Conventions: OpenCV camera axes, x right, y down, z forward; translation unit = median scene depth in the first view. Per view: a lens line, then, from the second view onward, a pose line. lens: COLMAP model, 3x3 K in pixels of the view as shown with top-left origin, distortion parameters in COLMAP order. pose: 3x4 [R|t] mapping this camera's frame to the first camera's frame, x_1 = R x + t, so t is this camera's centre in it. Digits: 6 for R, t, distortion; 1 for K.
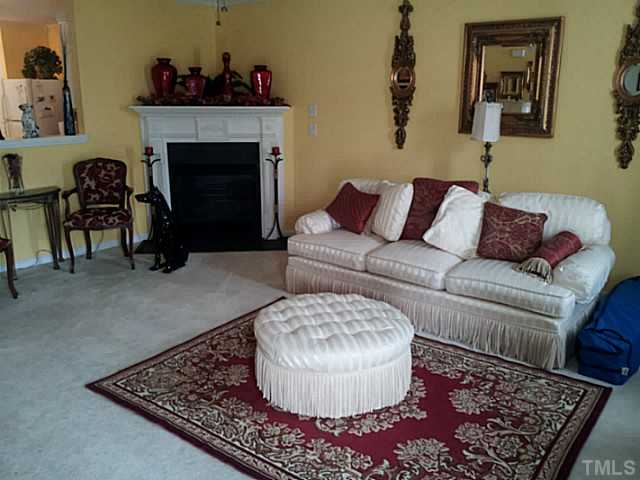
lens RADIAL K [[561.3, 0, 320.8], [0, 561.3, 248.5], [0, 0, 1]] dist [0.014973, -0.060420]
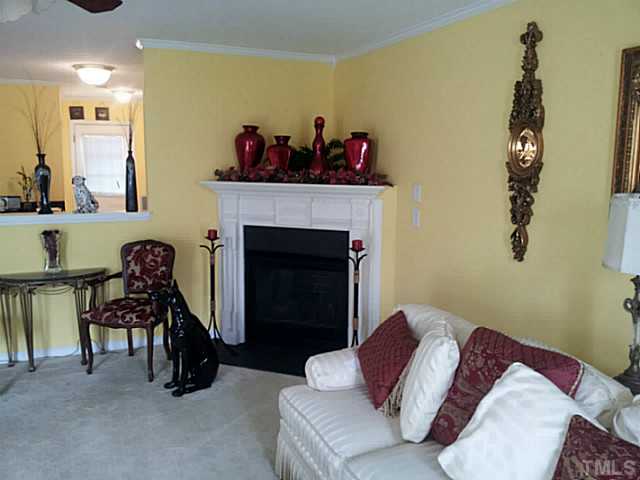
lens RADIAL K [[561.3, 0, 319.8], [0, 561.3, 244.9], [0, 0, 1]] dist [0.014973, -0.060420]
pose [[0.889482, 0.074997, -0.450775, 0.255272], [-0.130762, 0.986965, -0.093818, -0.125057], [0.437863, 0.142393, 0.887694, 0.417180]]
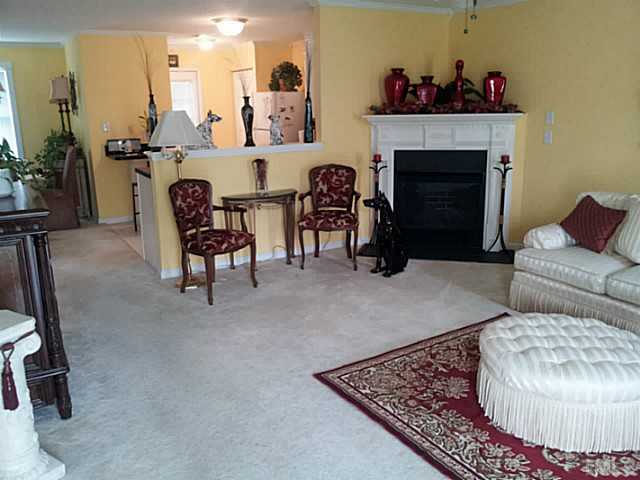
lens RADIAL K [[561.3, 0, 318.2], [0, 561.3, 247.7], [0, 0, 1]] dist [0.014973, -0.060420]
pose [[0.930753, 0.070559, -0.358777, -0.028097], [-0.075414, 0.997152, 0.000463, -0.000275], [0.357788, 0.026625, 0.933423, -0.006525]]
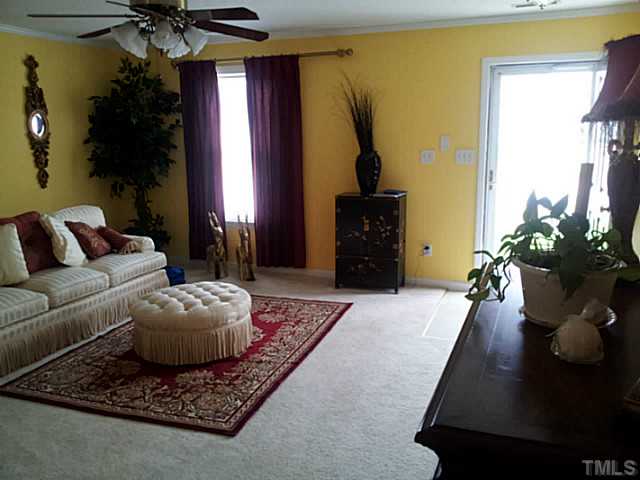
lens RADIAL K [[561.3, 0, 317.9], [0, 561.3, 242.9], [0, 0, 1]] dist [0.014973, -0.060420]
pose [[-0.302438, -0.193134, 0.933397, -0.888868], [0.263637, 0.924104, 0.276635, -0.200086], [-0.915984, 0.329743, -0.228567, 0.665905]]
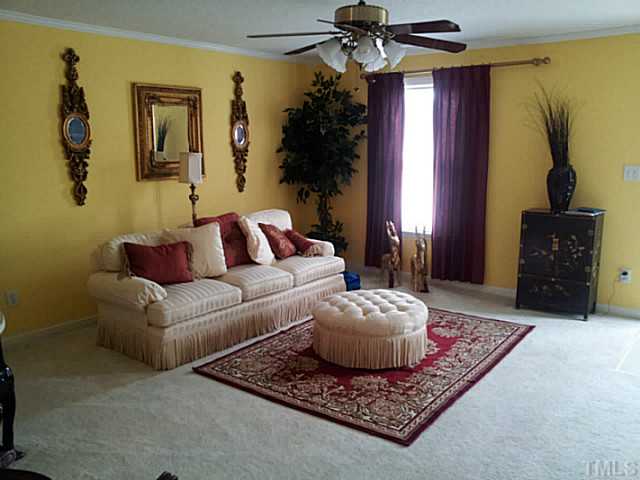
lens RADIAL K [[561.3, 0, 316.5], [0, 561.3, 243.1], [0, 0, 1]] dist [0.014973, -0.060420]
pose [[-0.004030, -0.185893, 0.982562, -0.891123], [0.268016, 0.946421, 0.180154, -0.207225], [-0.963406, 0.264068, 0.046008, 0.690511]]
